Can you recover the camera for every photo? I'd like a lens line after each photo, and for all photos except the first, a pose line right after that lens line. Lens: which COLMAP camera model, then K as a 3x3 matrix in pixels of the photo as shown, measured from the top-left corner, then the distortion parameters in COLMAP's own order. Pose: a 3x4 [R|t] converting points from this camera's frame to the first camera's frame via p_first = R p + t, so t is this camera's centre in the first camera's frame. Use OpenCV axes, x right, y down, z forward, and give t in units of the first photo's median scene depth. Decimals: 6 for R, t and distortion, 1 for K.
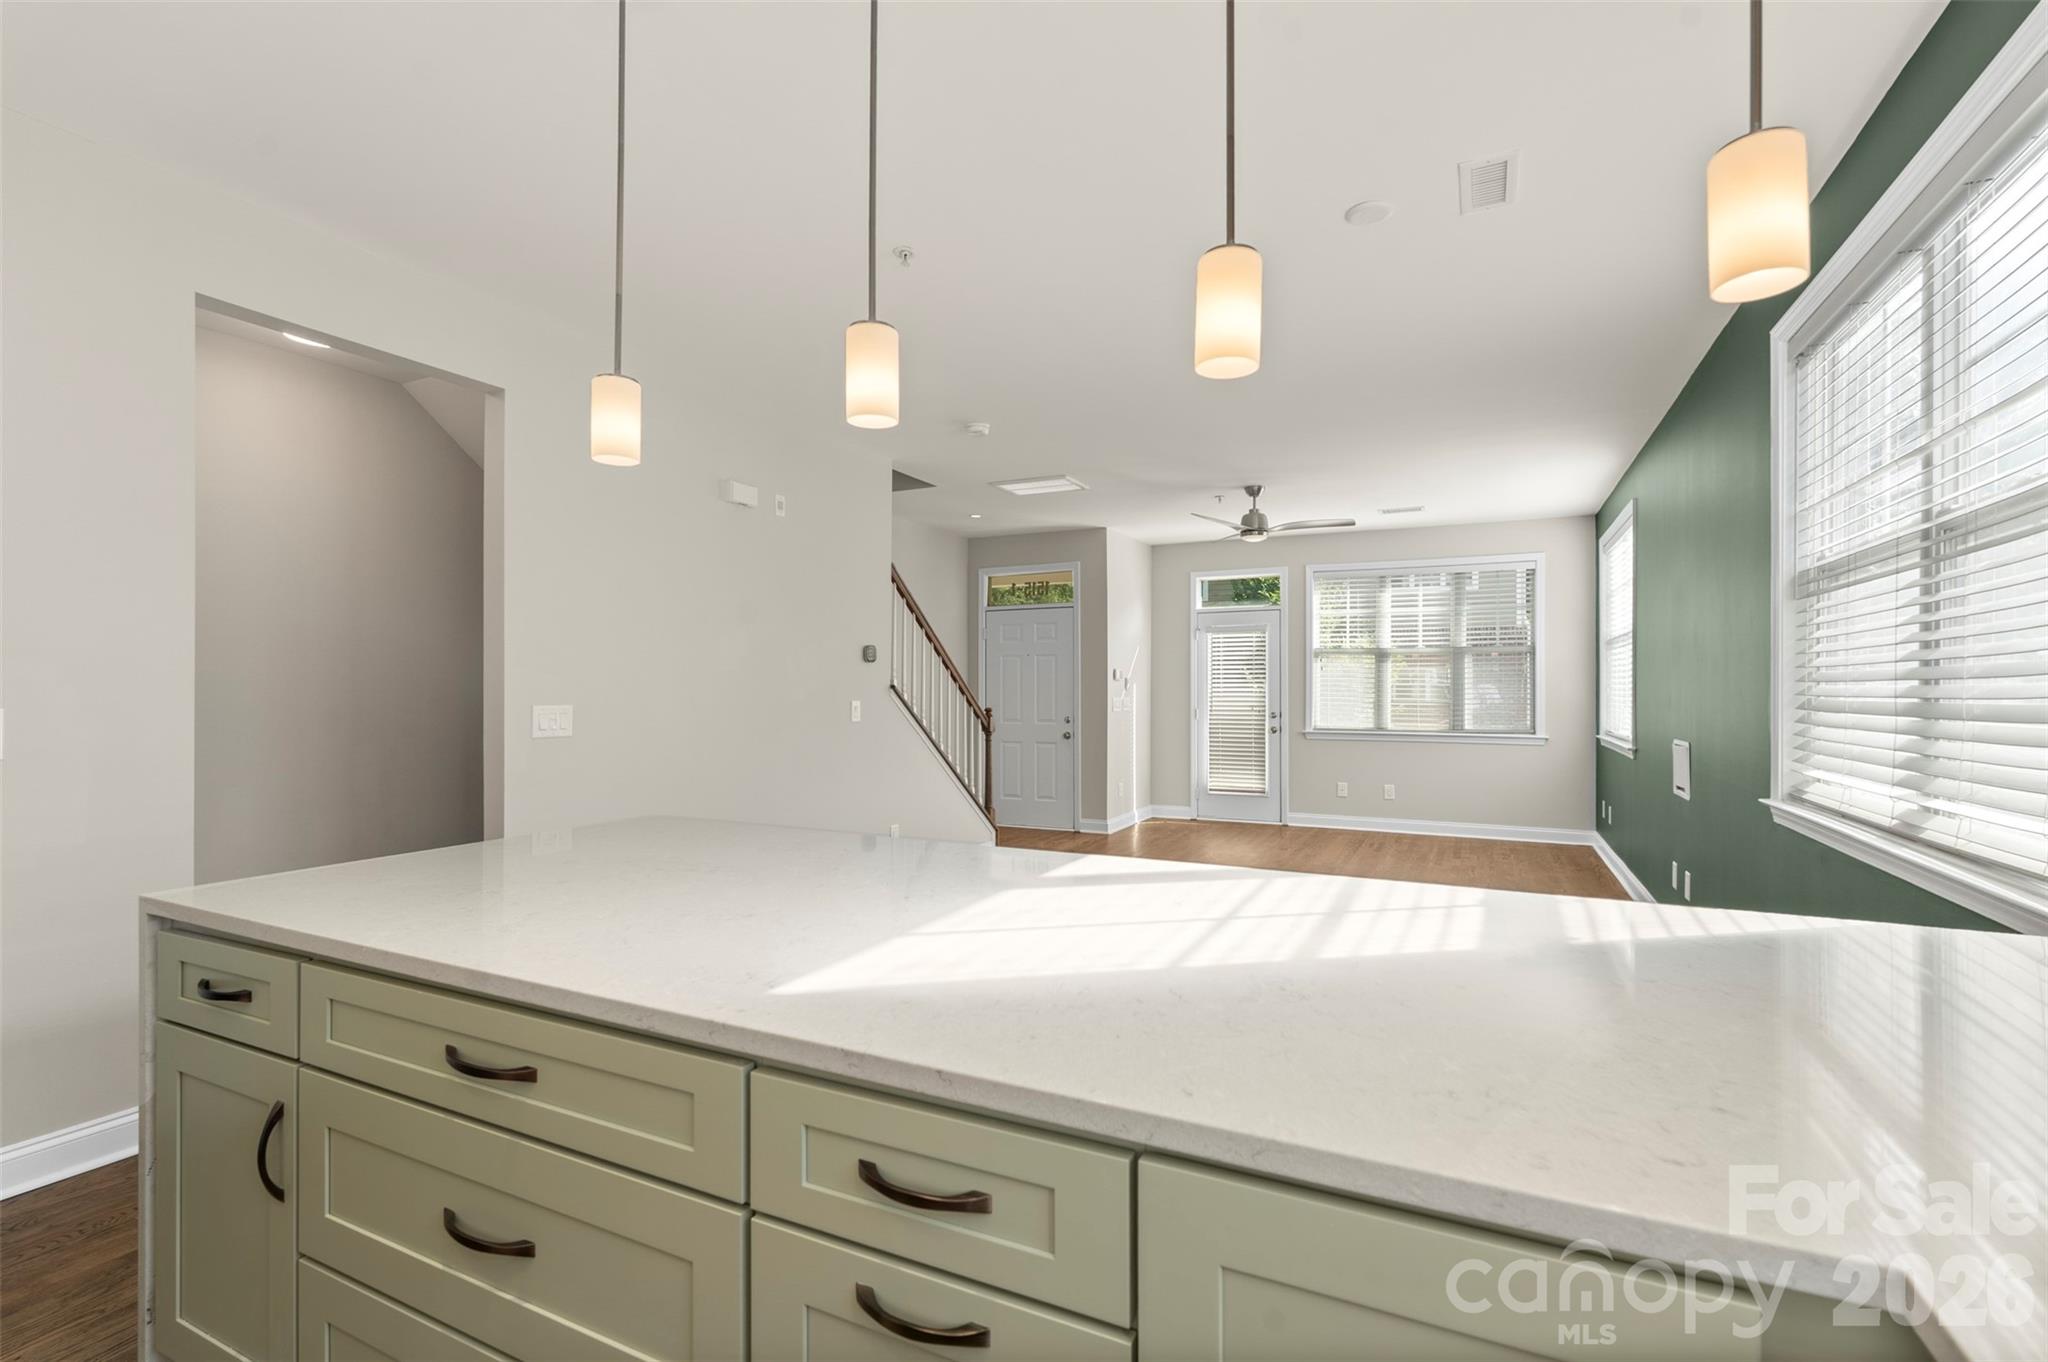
lens RADIAL K [[908.1, 0, 1025.9], [0, 908.1, 687.8], [0, 0, 1]] dist [0.000081, -0.000033]
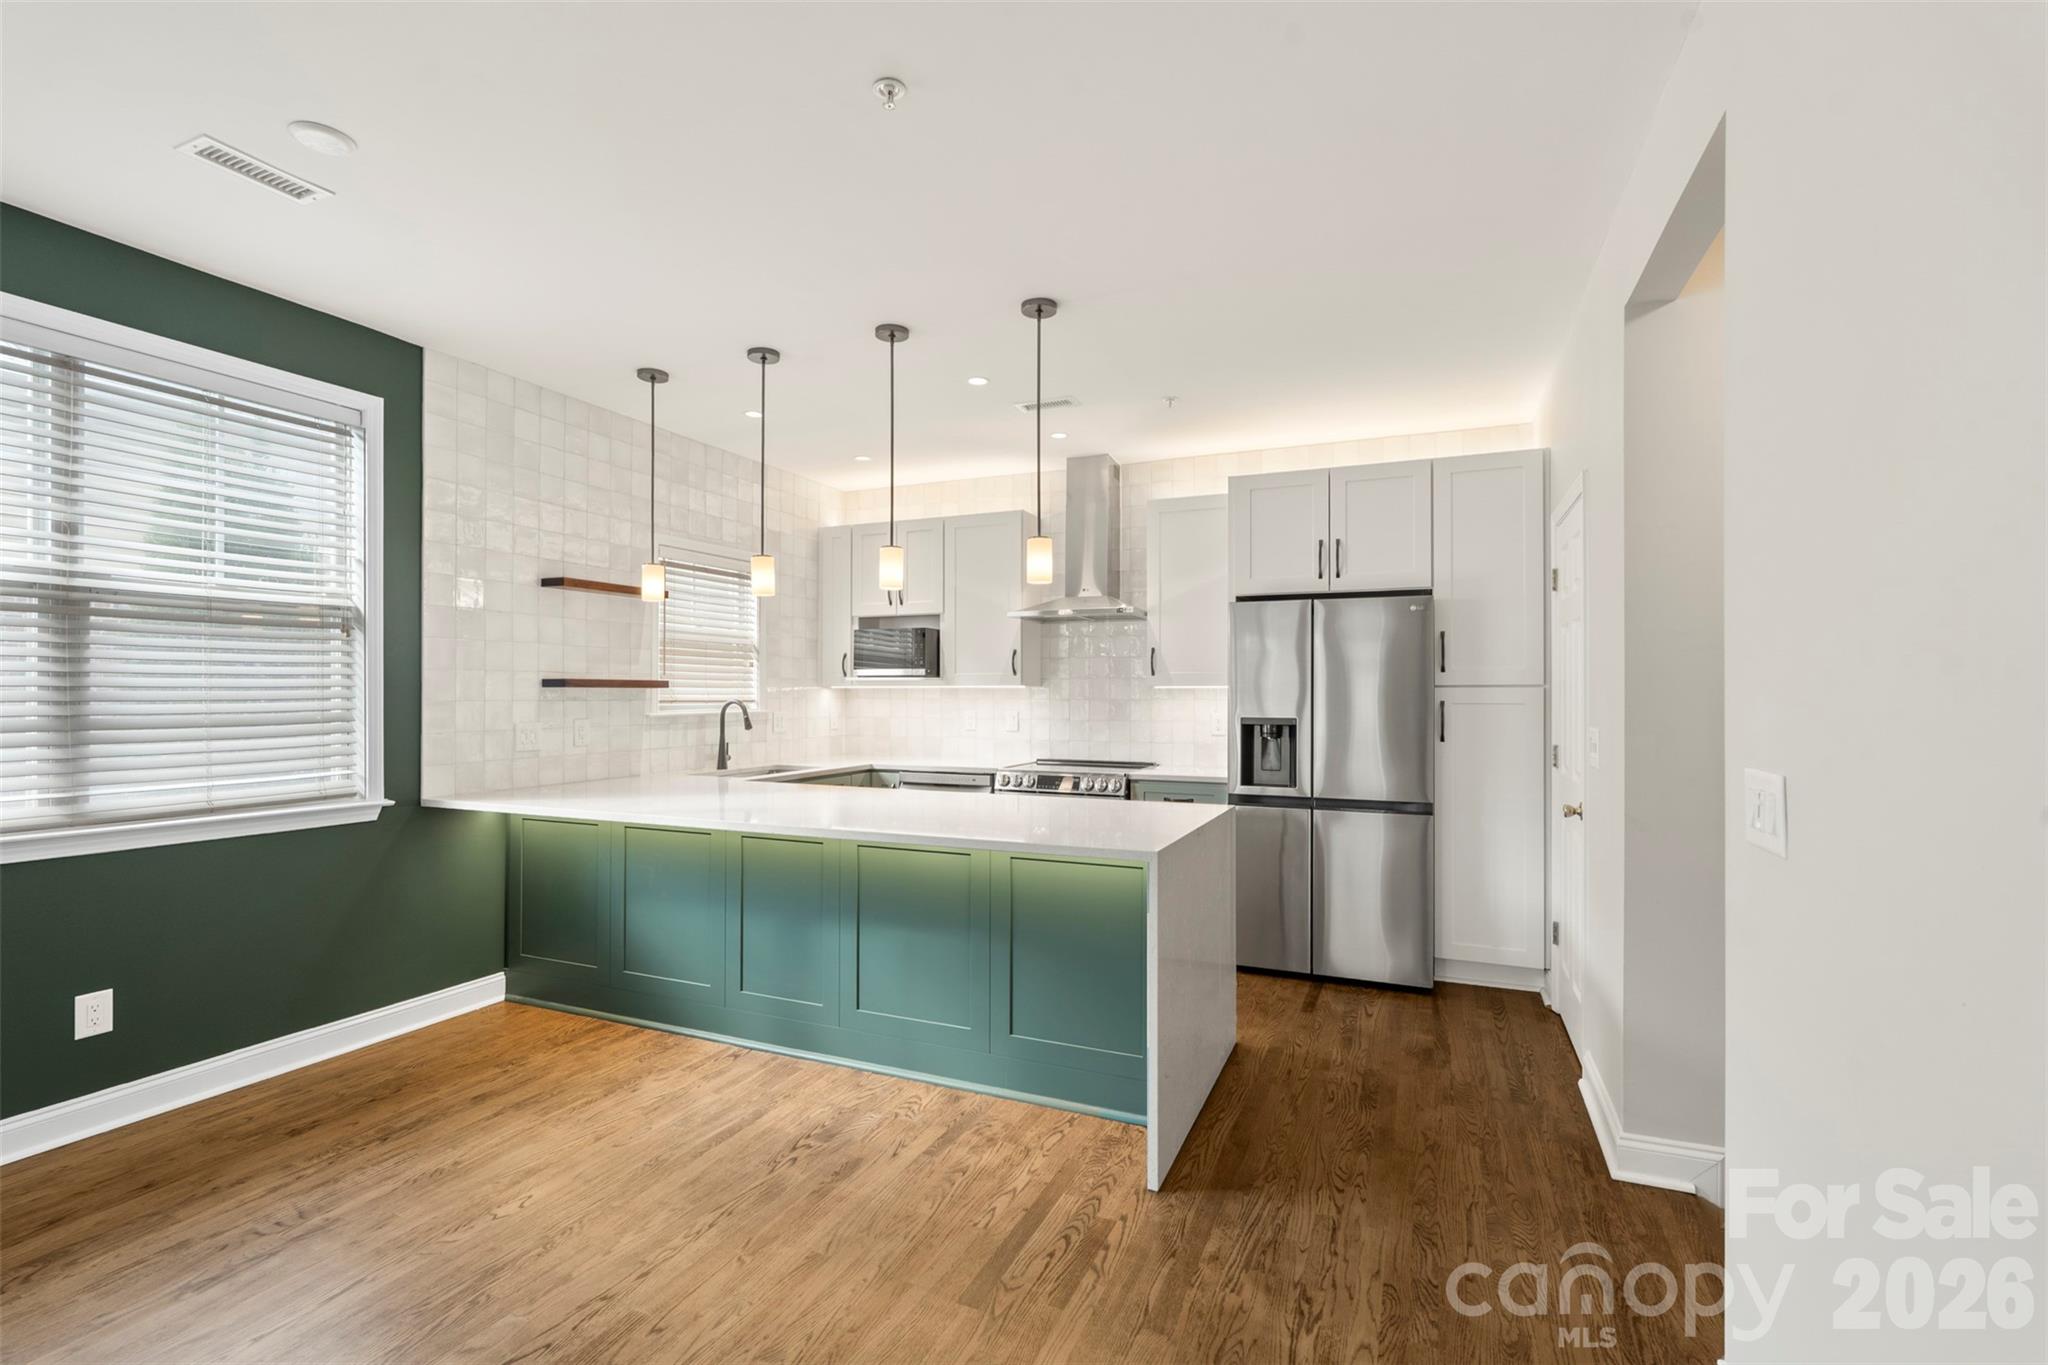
lens RADIAL K [[909.2, 0, 1027.4], [0, 909.2, 687.9], [0, 0, 1]] dist [-0.001524, 0.000233]
pose [[-0.998901, -0.004678, -0.046646, -0.076784], [-0.004399, 0.999972, -0.006080, -0.006866], [0.046673, -0.005868, -0.998893, 0.614212]]
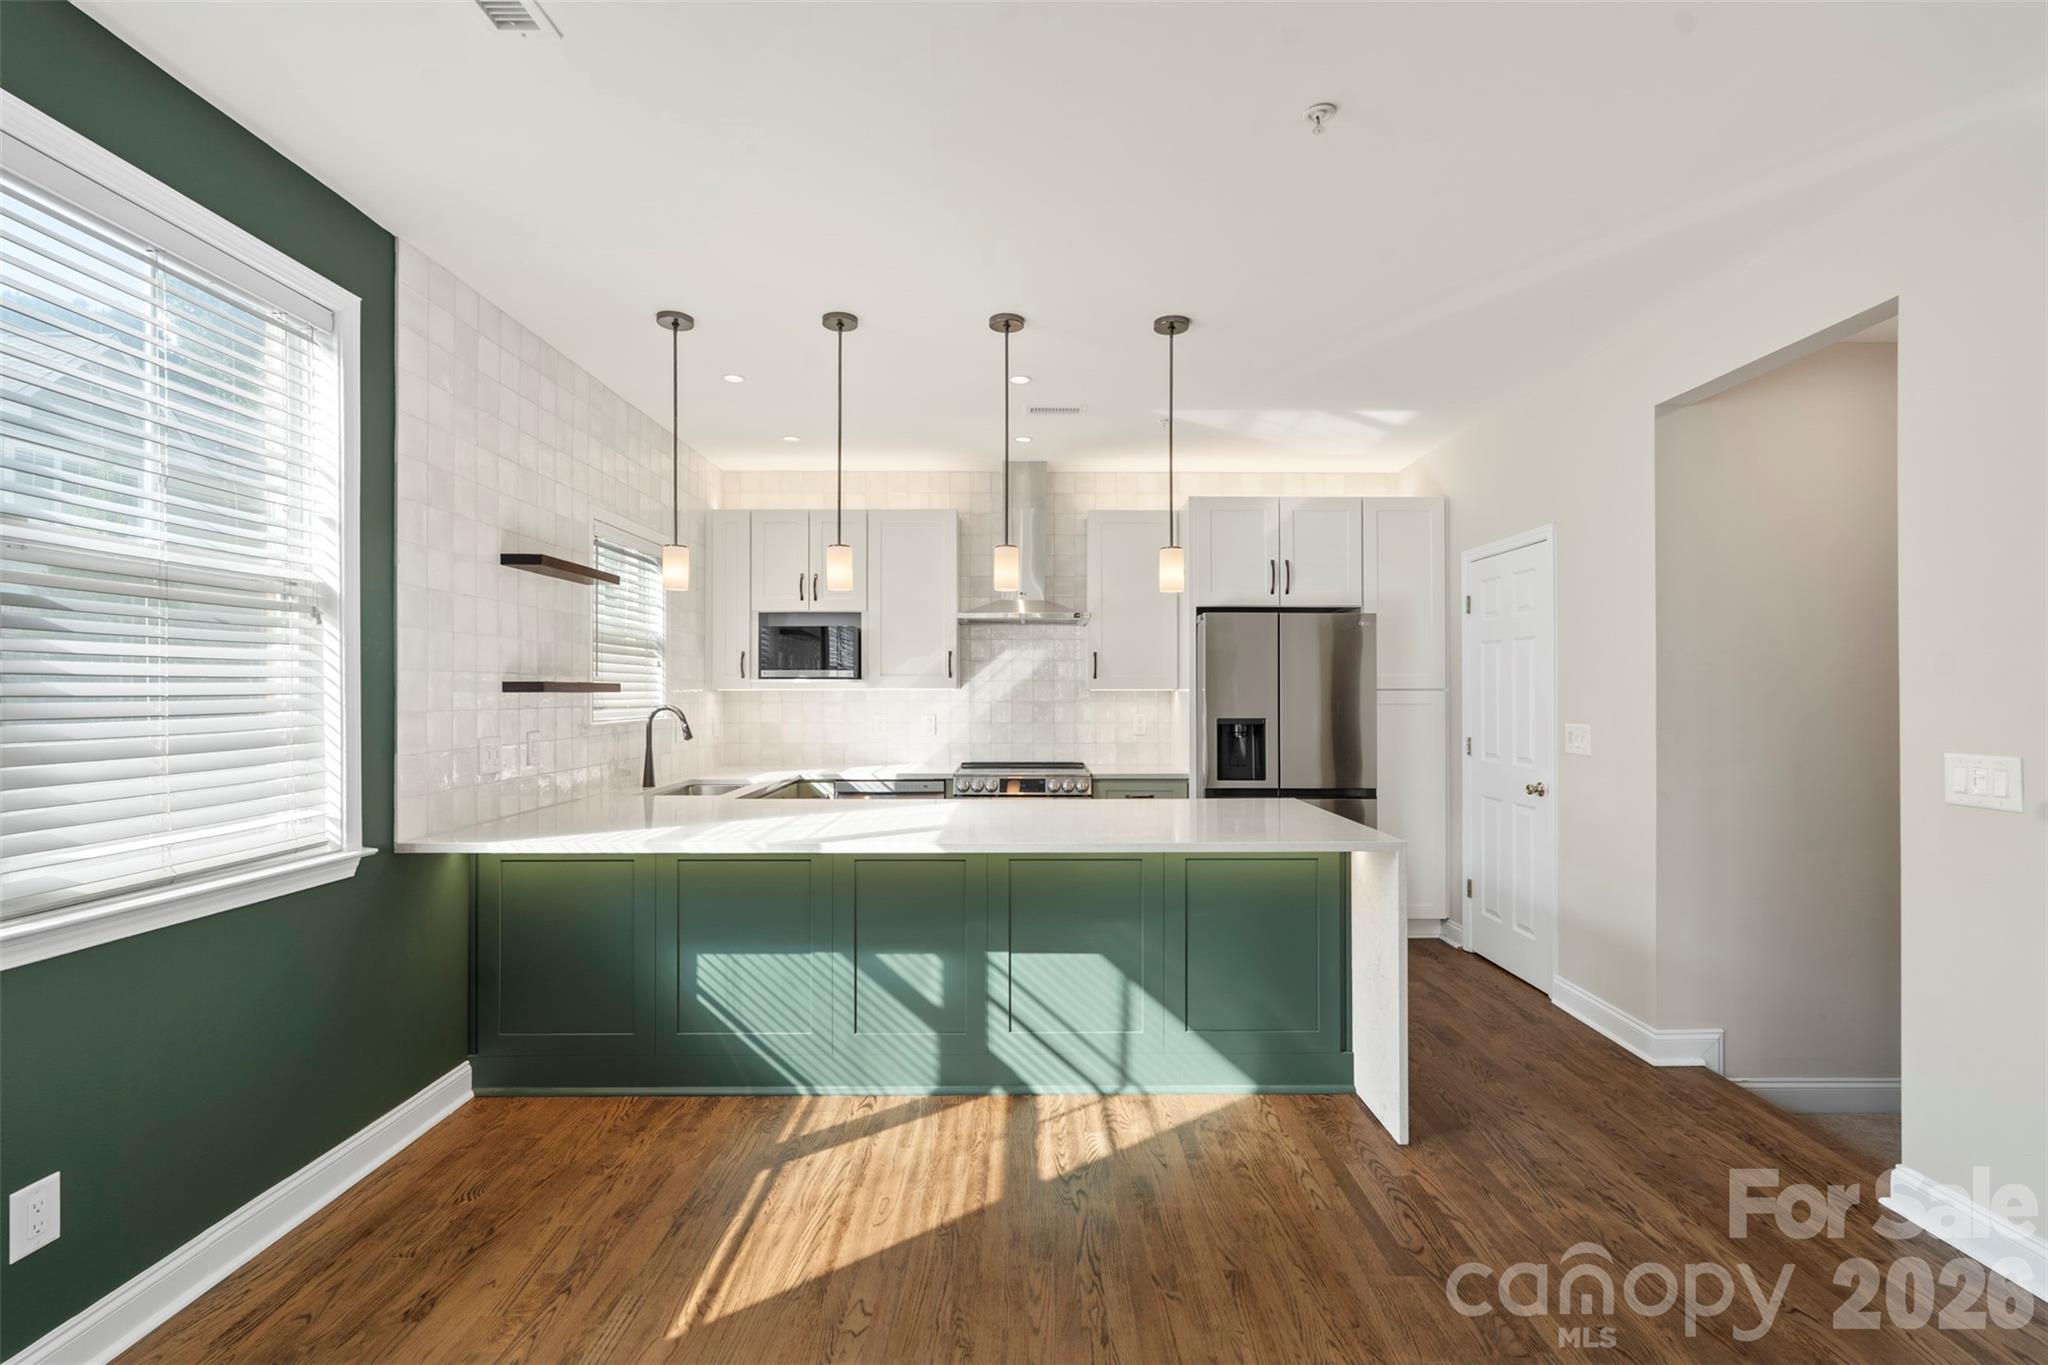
lens RADIAL K [[908.1, 0, 1025.9], [0, 908.1, 689.3], [0, 0, 1]] dist [0.000081, -0.000033]
pose [[-0.895471, -0.003582, -0.445106, 0.138512], [-0.002032, 0.999990, -0.003960, -0.009320], [0.445116, -0.002641, -0.895469, 0.554856]]
